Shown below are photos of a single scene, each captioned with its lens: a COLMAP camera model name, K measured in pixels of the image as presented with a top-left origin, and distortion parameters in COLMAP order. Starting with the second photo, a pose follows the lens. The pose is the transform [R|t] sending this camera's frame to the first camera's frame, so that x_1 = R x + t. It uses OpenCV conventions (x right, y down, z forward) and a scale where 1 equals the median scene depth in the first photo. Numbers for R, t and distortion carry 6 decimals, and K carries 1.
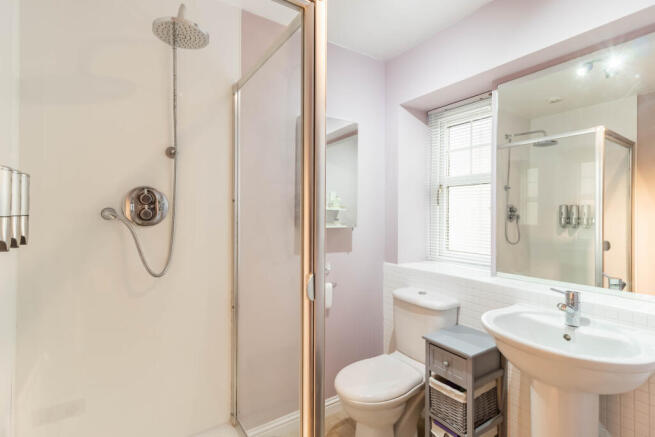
lens RADIAL K [[306.5, 0, 336.5], [0, 306.5, 212.6], [0, 0, 1]] dist [0.010084, -0.002218]
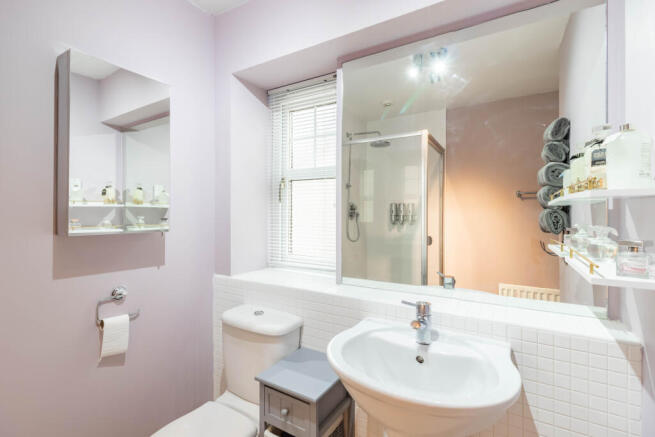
lens RADIAL K [[306.5, 0, 325.6], [0, 306.5, 215.0], [0, 0, 1]] dist [0.010084, -0.002218]
pose [[0.902845, -0.008504, 0.429883, 0.084445], [0.002511, 0.999892, 0.014505, 0.000156], [-0.429960, -0.012016, 0.902768, 0.188624]]
